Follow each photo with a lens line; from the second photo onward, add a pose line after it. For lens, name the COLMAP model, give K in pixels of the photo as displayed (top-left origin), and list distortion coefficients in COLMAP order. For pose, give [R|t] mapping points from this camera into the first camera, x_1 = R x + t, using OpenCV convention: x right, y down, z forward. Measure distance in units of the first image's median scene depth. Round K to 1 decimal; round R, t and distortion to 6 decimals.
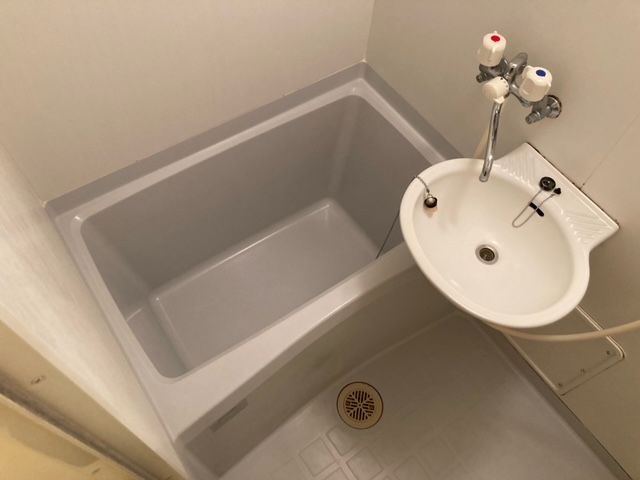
lens RADIAL K [[527.5, 0, 320.0], [0, 527.5, 240.0], [0, 0, 1]] dist [0.000147, -0.001888]
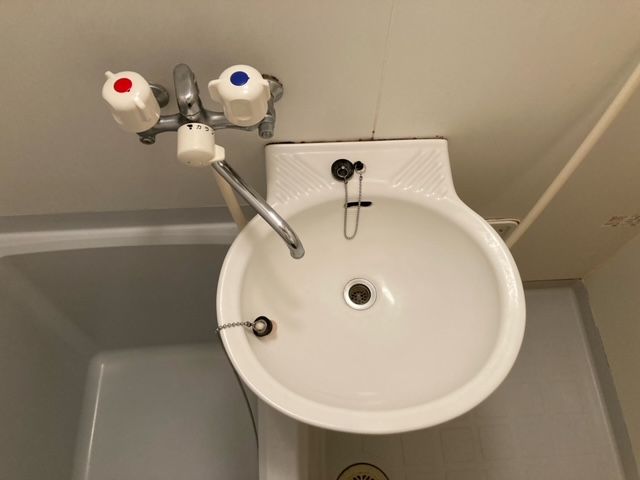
lens RADIAL K [[527.5, 0, 320.0], [0, 527.5, 240.0], [0, 0, 1]] dist [0.000147, -0.001888]
pose [[0.525490, -0.791000, 0.313334, 0.136698], [0.740034, 0.606656, 0.290375, -0.270349], [-0.419773, 0.079288, 0.904159, 0.416519]]
